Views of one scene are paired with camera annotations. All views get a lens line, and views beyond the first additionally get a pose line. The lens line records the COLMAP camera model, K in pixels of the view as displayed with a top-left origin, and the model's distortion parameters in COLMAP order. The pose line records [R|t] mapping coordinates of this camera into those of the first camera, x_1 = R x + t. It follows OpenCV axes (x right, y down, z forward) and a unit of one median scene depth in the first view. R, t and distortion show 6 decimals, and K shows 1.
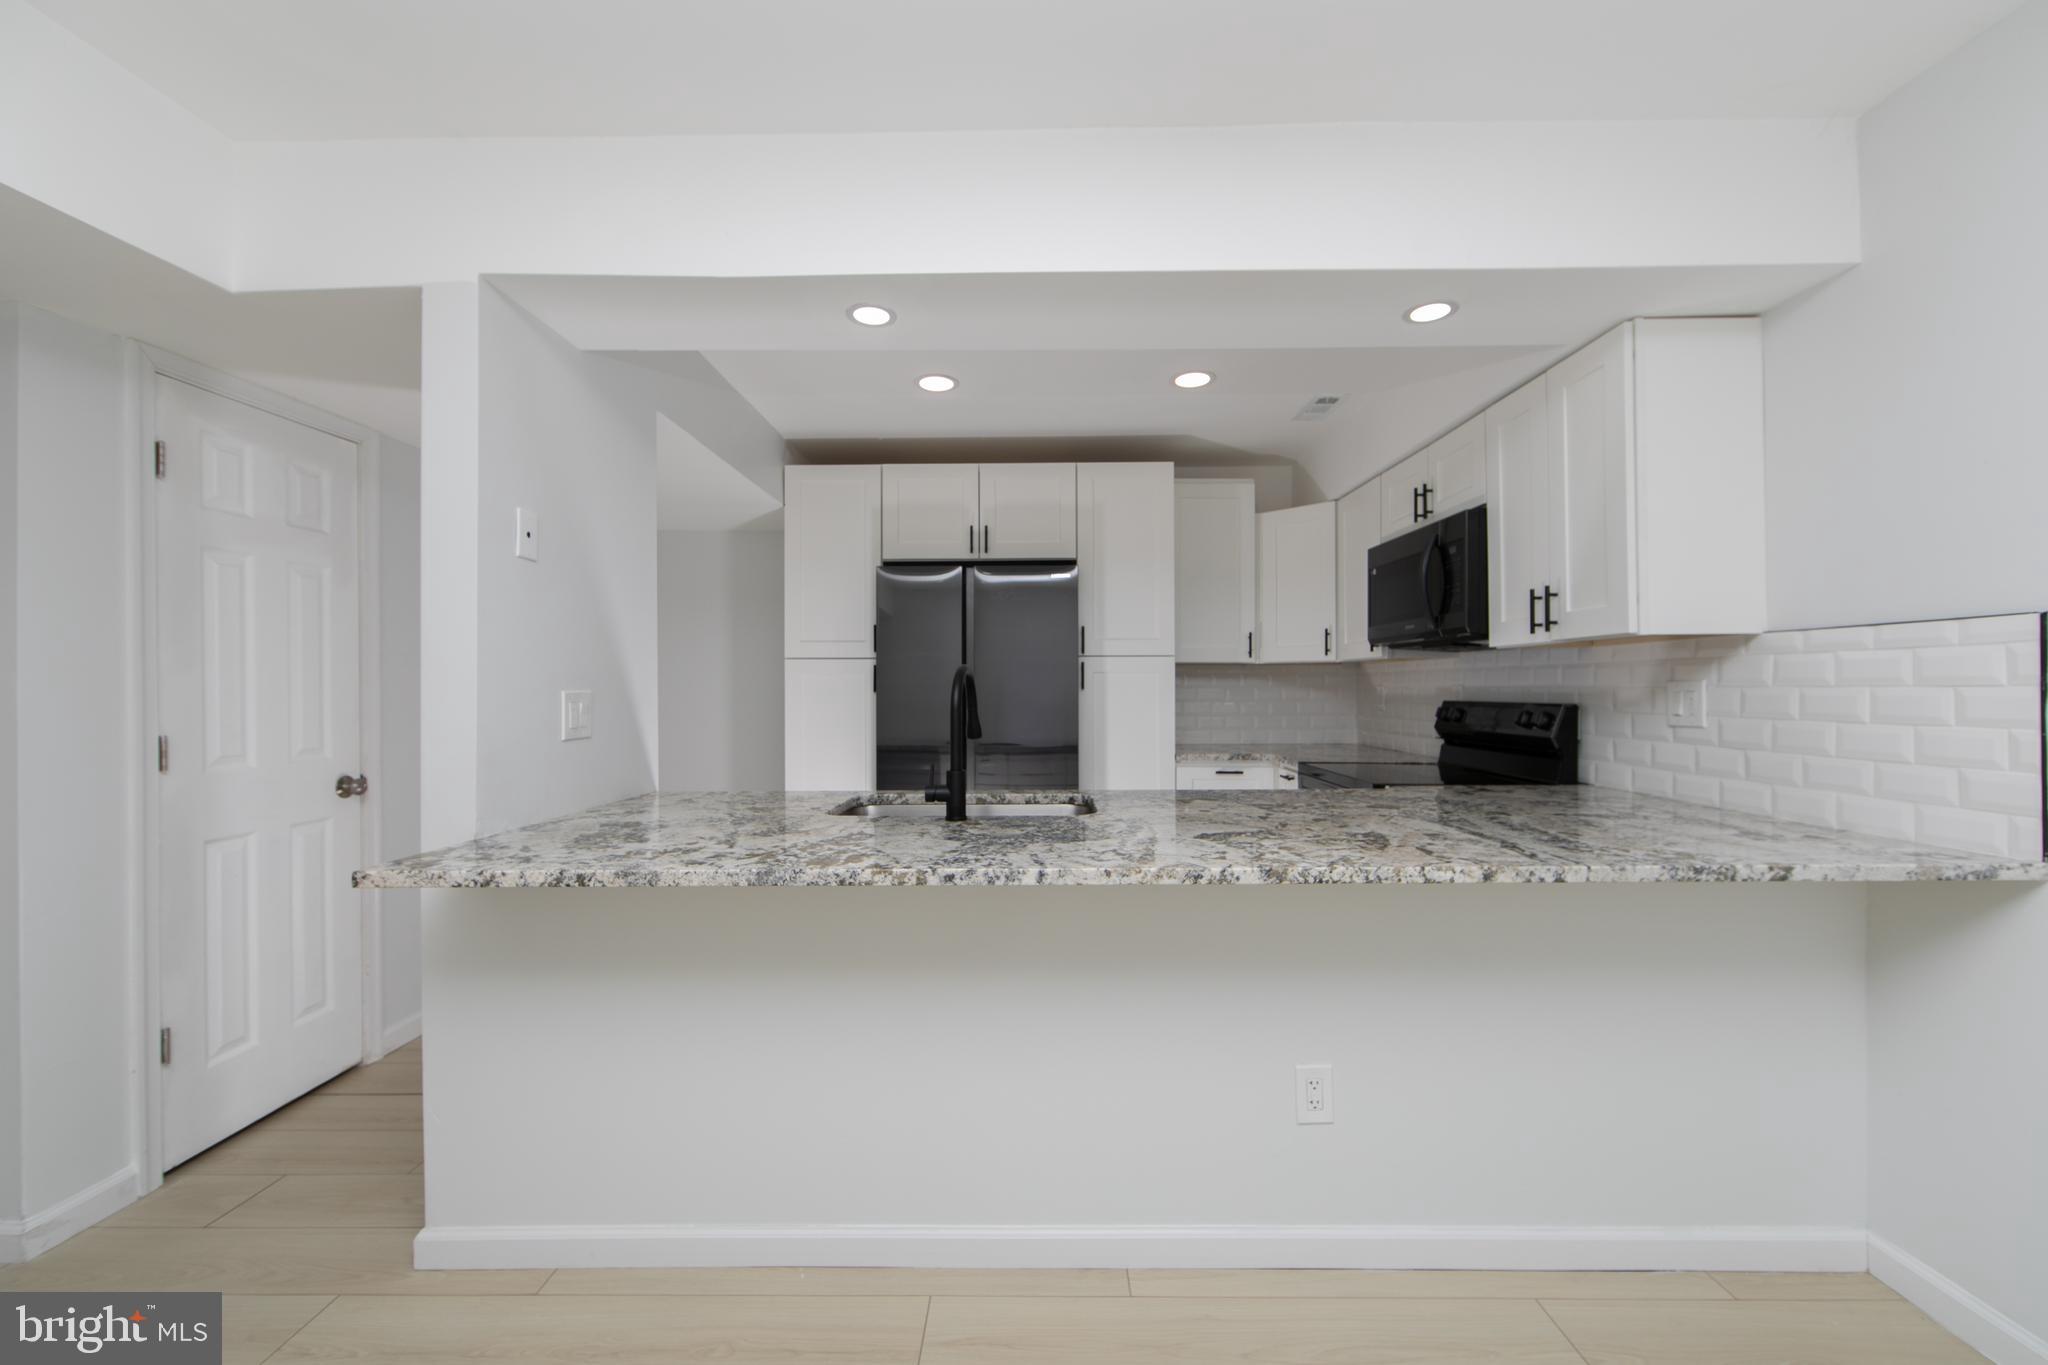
lens RADIAL K [[805.5, 0, 1023.3], [0, 805.5, 683.6], [0, 0, 1]] dist [-0.006415, 0.000861]
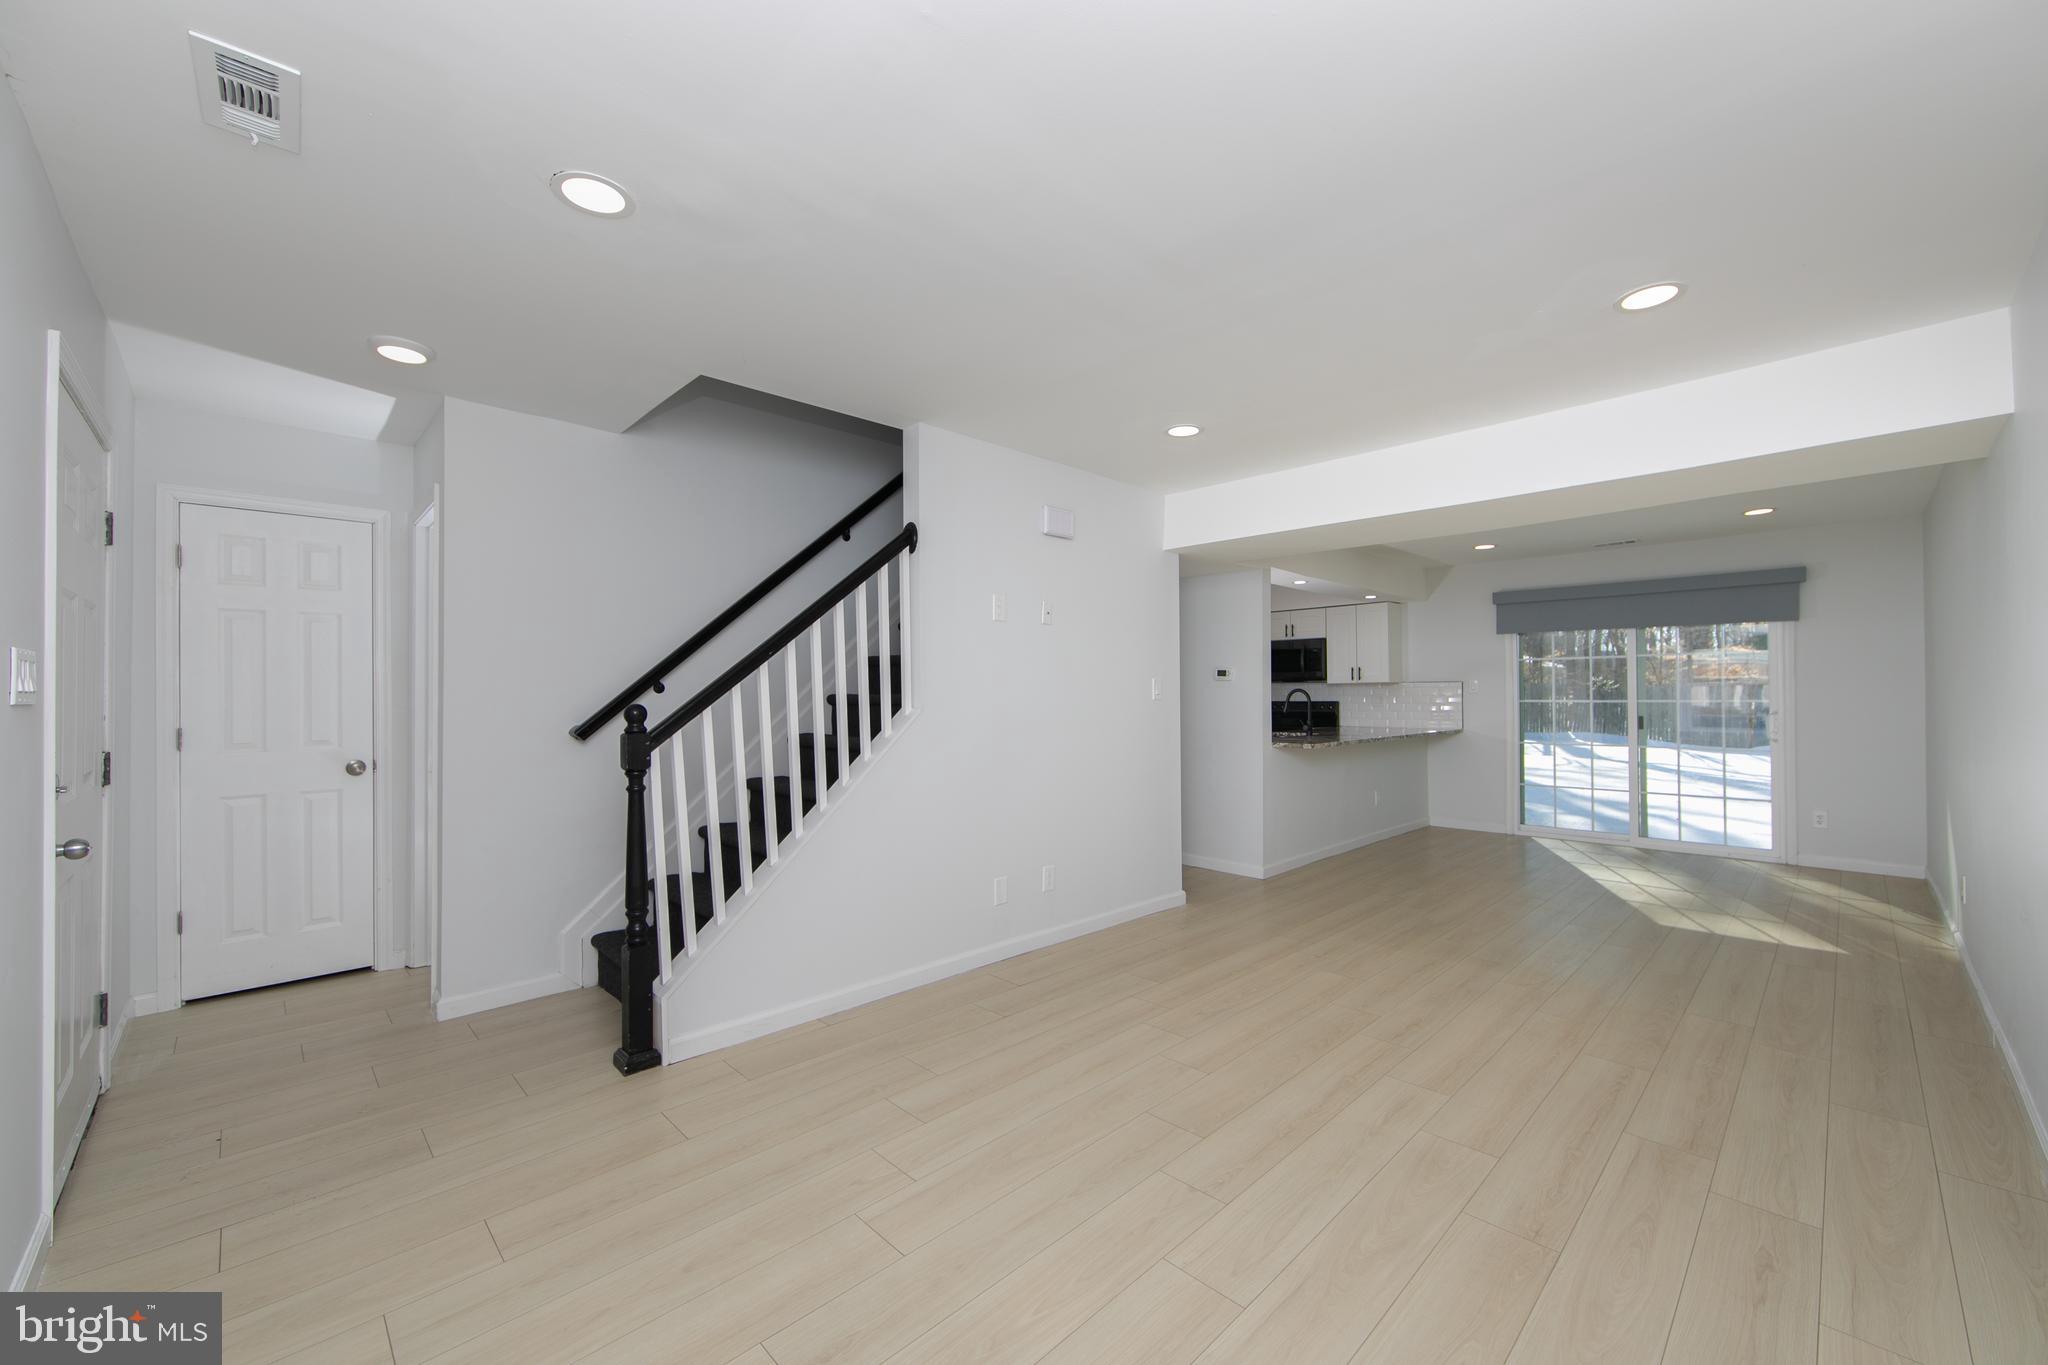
lens RADIAL K [[805.5, 0, 1028.9], [0, 805.5, 687.5], [0, 0, 1]] dist [-0.006415, 0.000861]
pose [[0.715895, 0.004741, 0.698192, -2.335111], [0.000540, 0.999973, -0.007344, -0.006208], [-0.698208, 0.005635, 0.715873, -0.416282]]
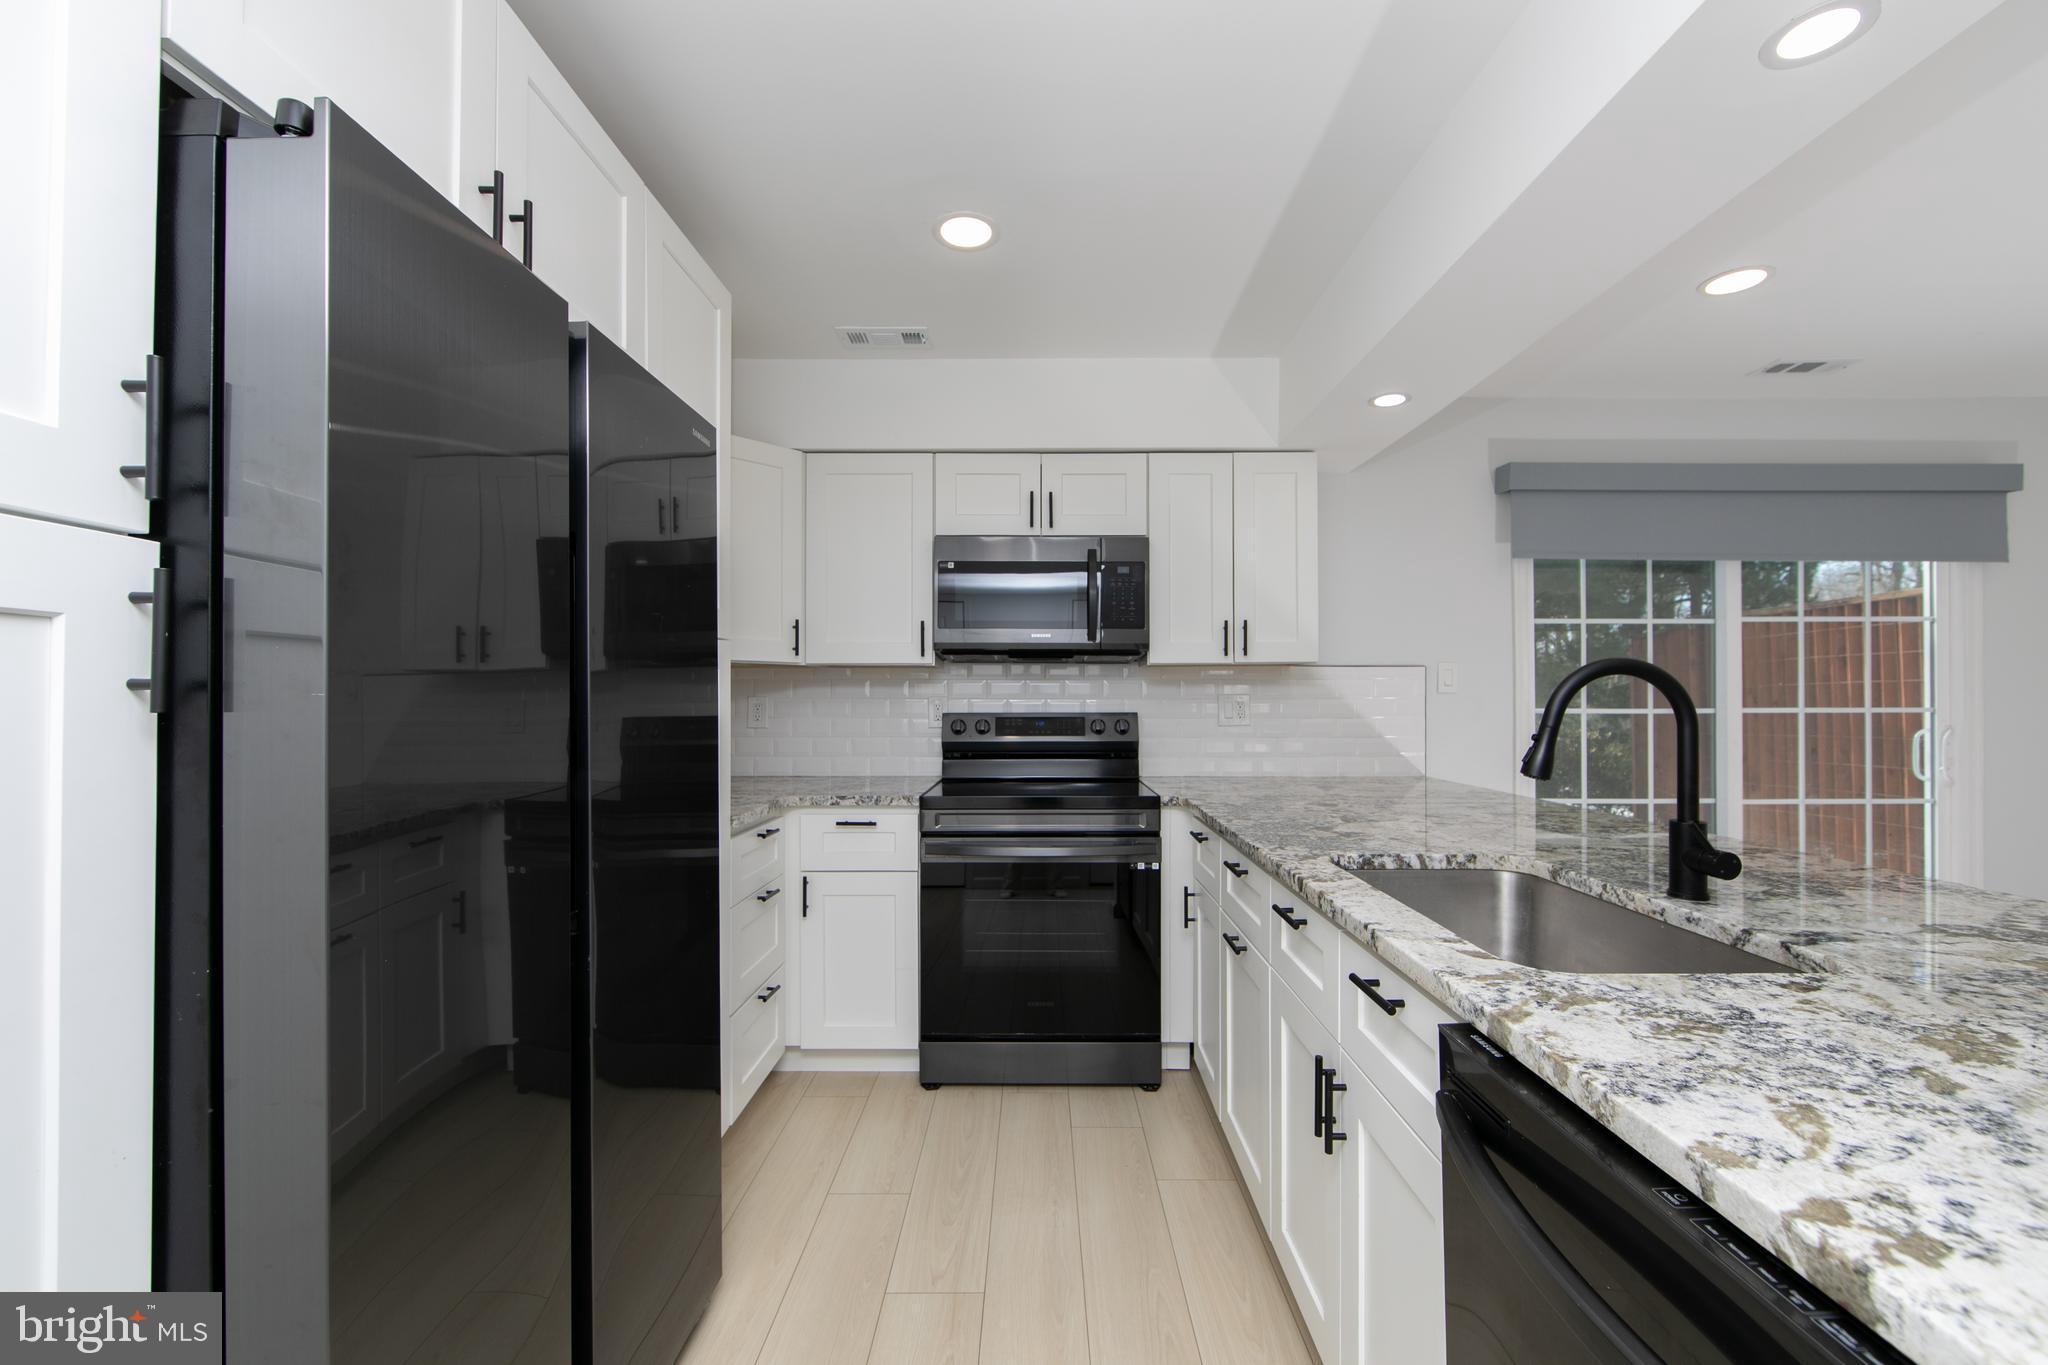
lens RADIAL K [[805.5, 0, 990.1], [0, 805.5, 687.0], [0, 0, 1]] dist [-0.006415, 0.000861]
pose [[0.010789, 0.017260, 0.999793, -0.523148], [-0.005044, 0.999839, -0.017207, 0.008407], [-0.999929, -0.004857, 0.010874, 1.154852]]
